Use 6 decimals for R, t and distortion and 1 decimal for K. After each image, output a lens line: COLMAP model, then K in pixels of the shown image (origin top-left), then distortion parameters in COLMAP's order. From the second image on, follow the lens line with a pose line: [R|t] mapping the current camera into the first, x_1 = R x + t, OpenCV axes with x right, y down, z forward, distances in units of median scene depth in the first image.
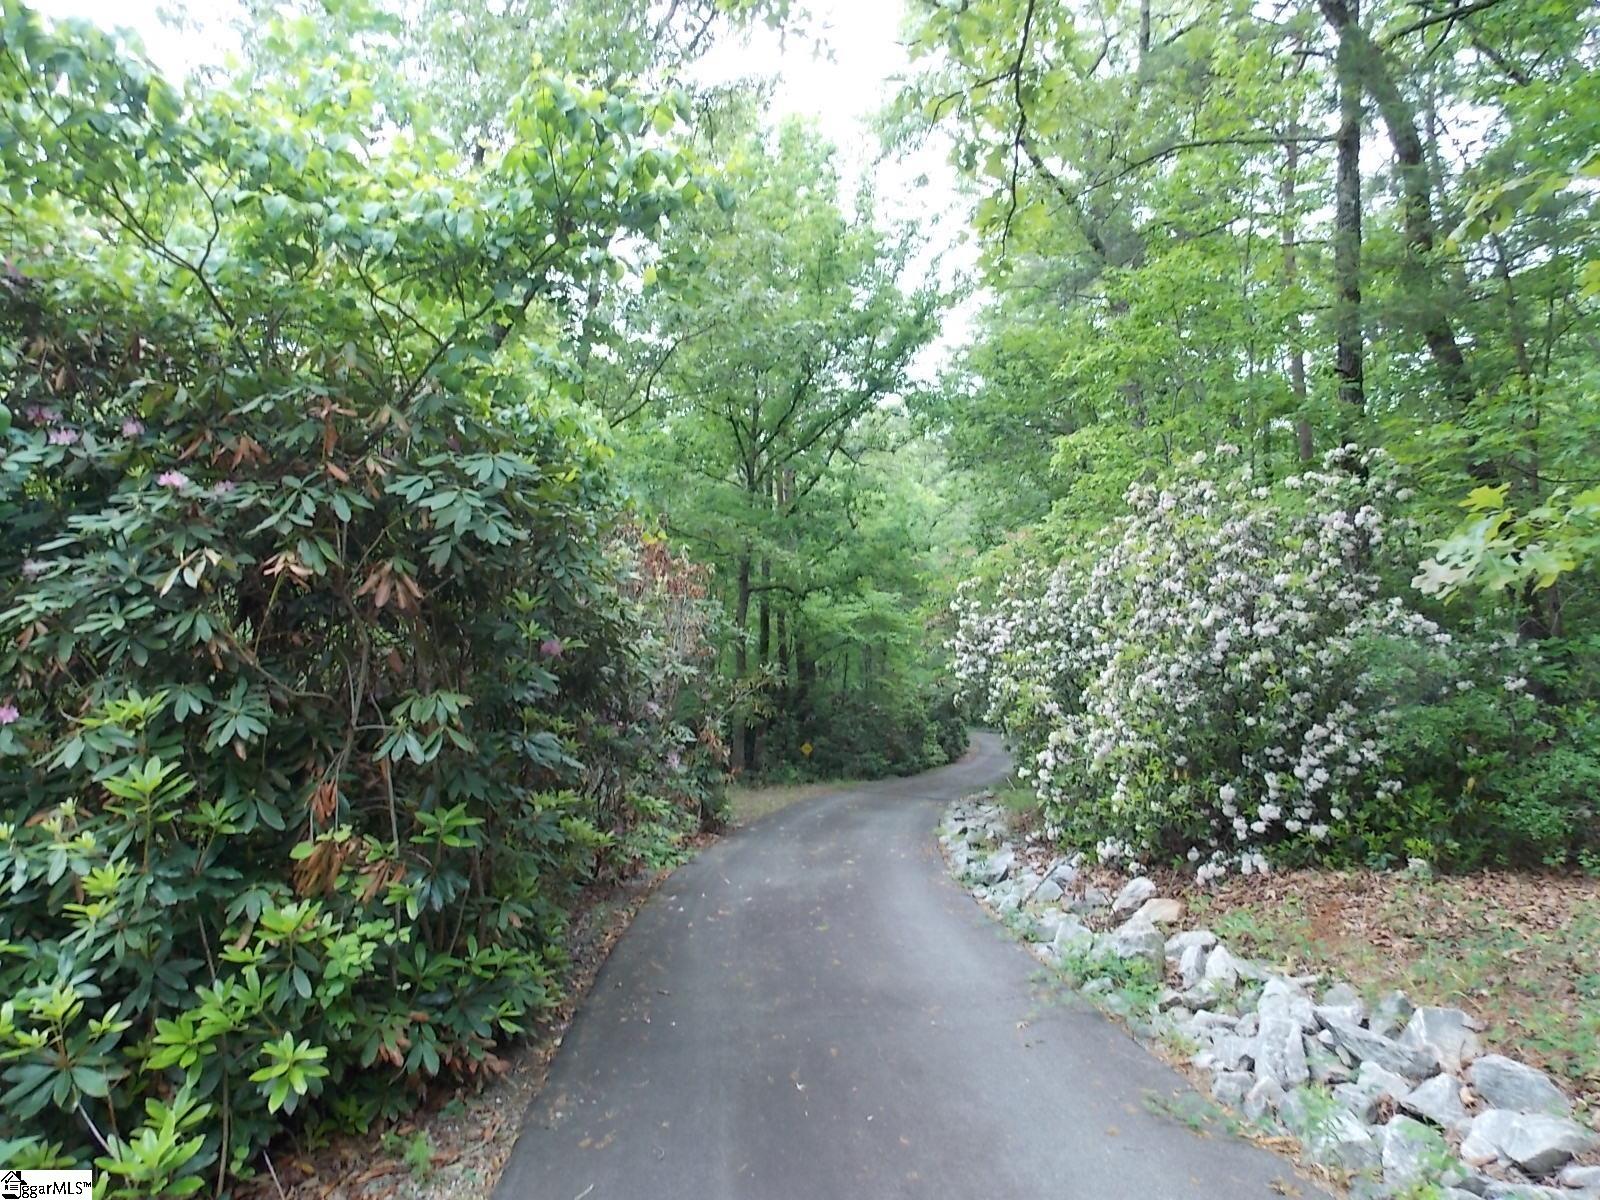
lens RADIAL K [[1066.3, 0, 797.6], [0, 1066.3, 596.4], [0, 0, 1]] dist [0.003412, 0.000101]
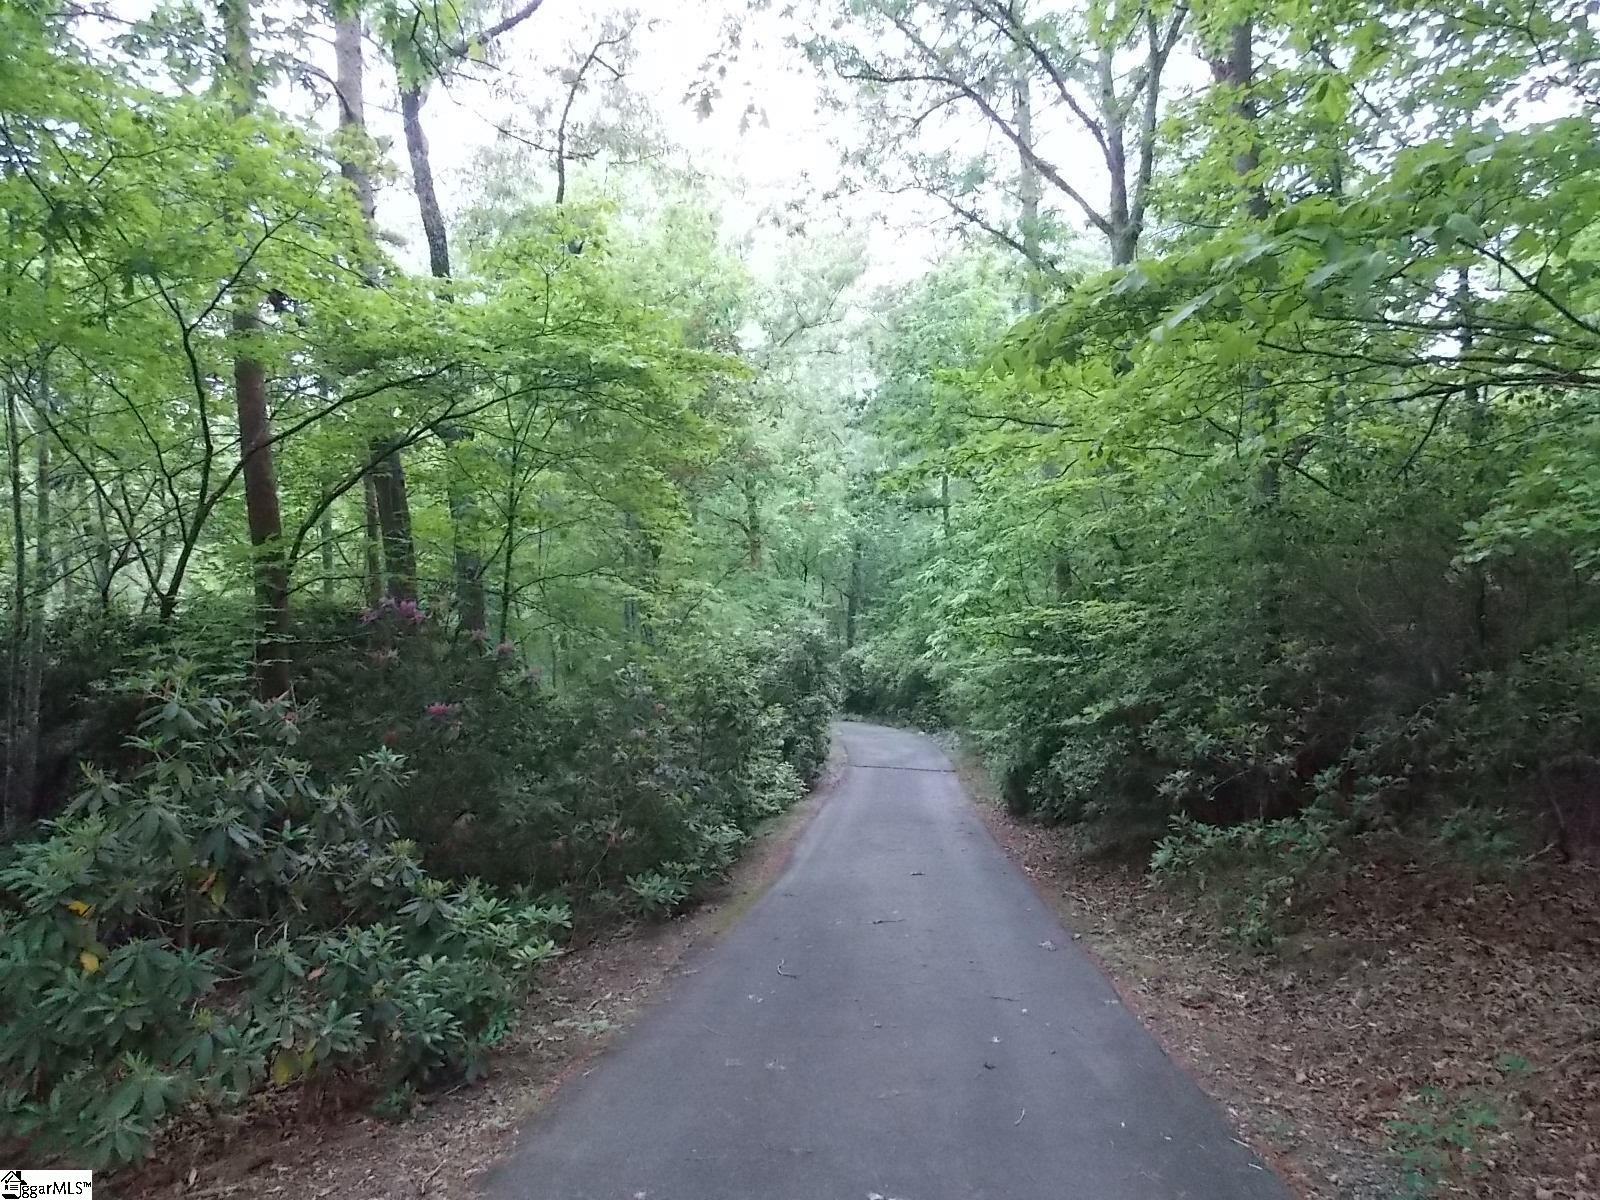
lens RADIAL K [[1066.3, 0, 800.0], [0, 1066.3, 600.3], [0, 0, 1]] dist [0.003412, 0.000101]
pose [[0.985517, -0.019387, 0.168466, 0.255035], [0.016956, 0.999731, 0.015855, 0.259144], [-0.168728, -0.012769, 0.985580, 2.175534]]
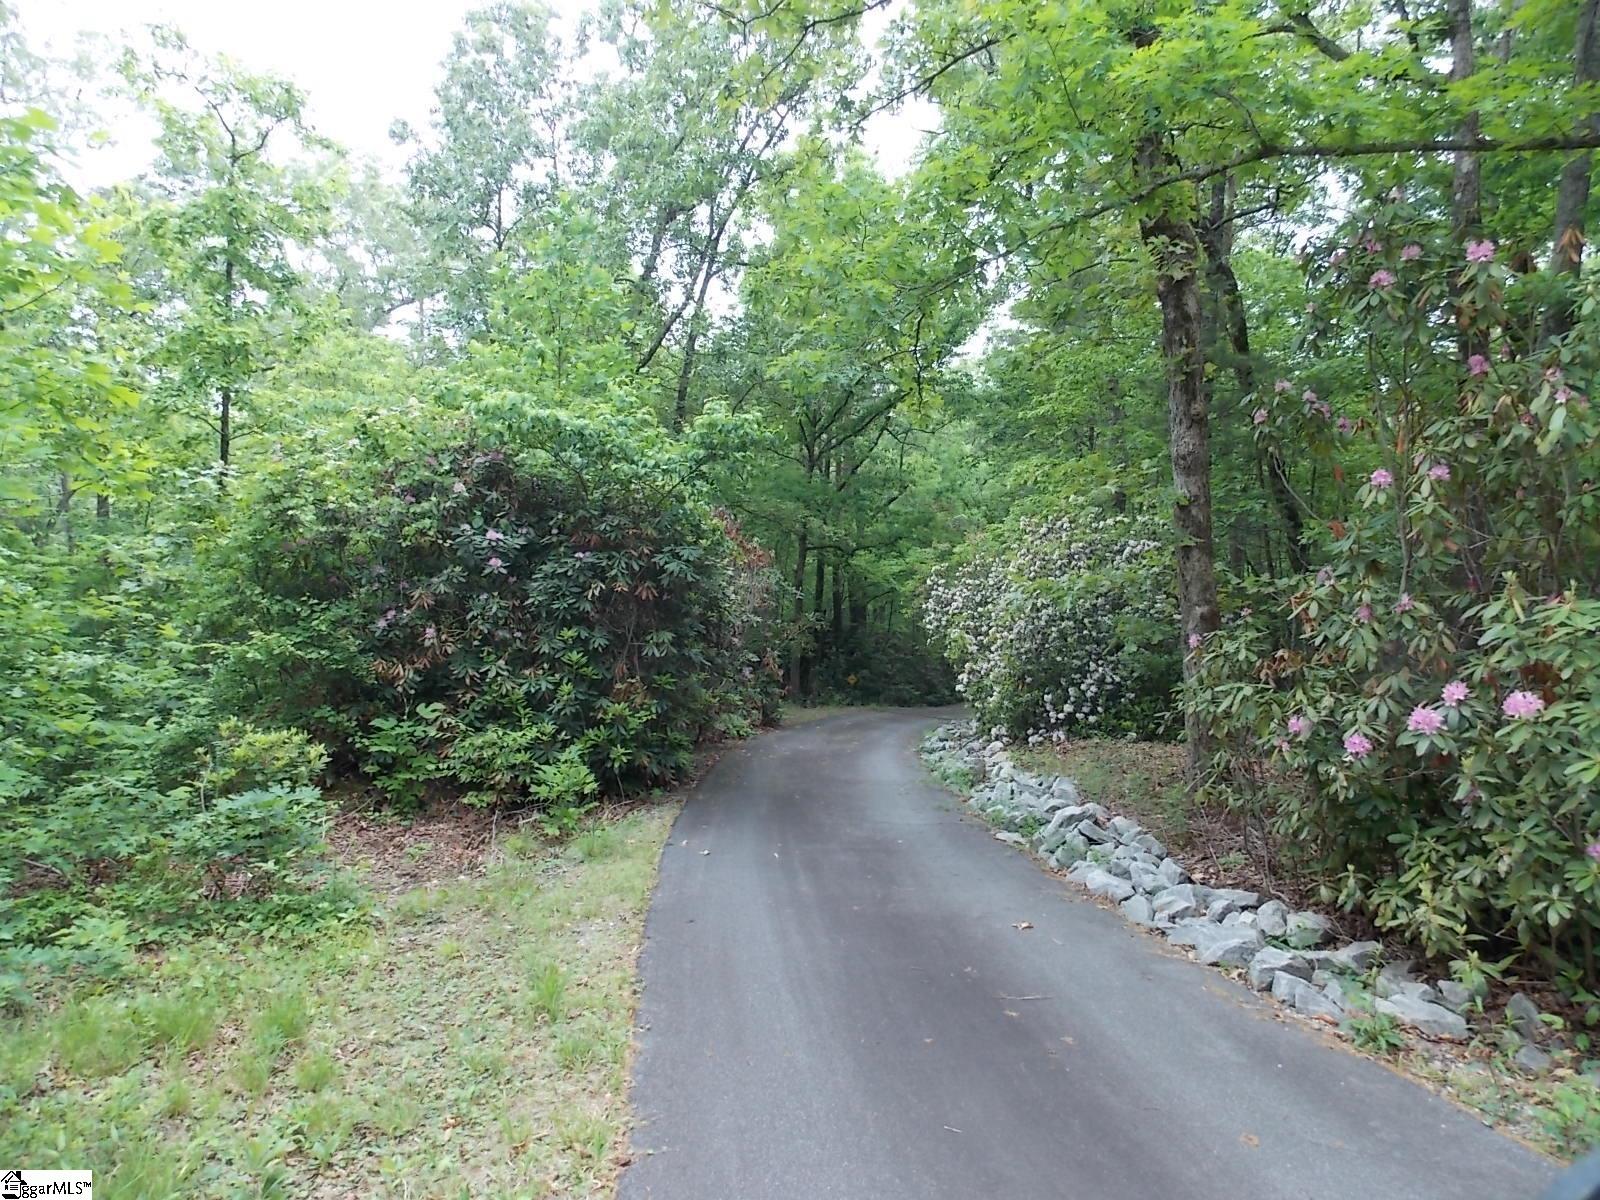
lens RADIAL K [[1066.3, 0, 799.8], [0, 1066.3, 600.8], [0, 0, 1]] dist [0.003412, 0.000101]
pose [[0.997579, 0.032296, -0.061593, 0.057060], [-0.028417, 0.997618, 0.062851, -0.055689], [0.063476, -0.060949, 0.996121, -0.554277]]
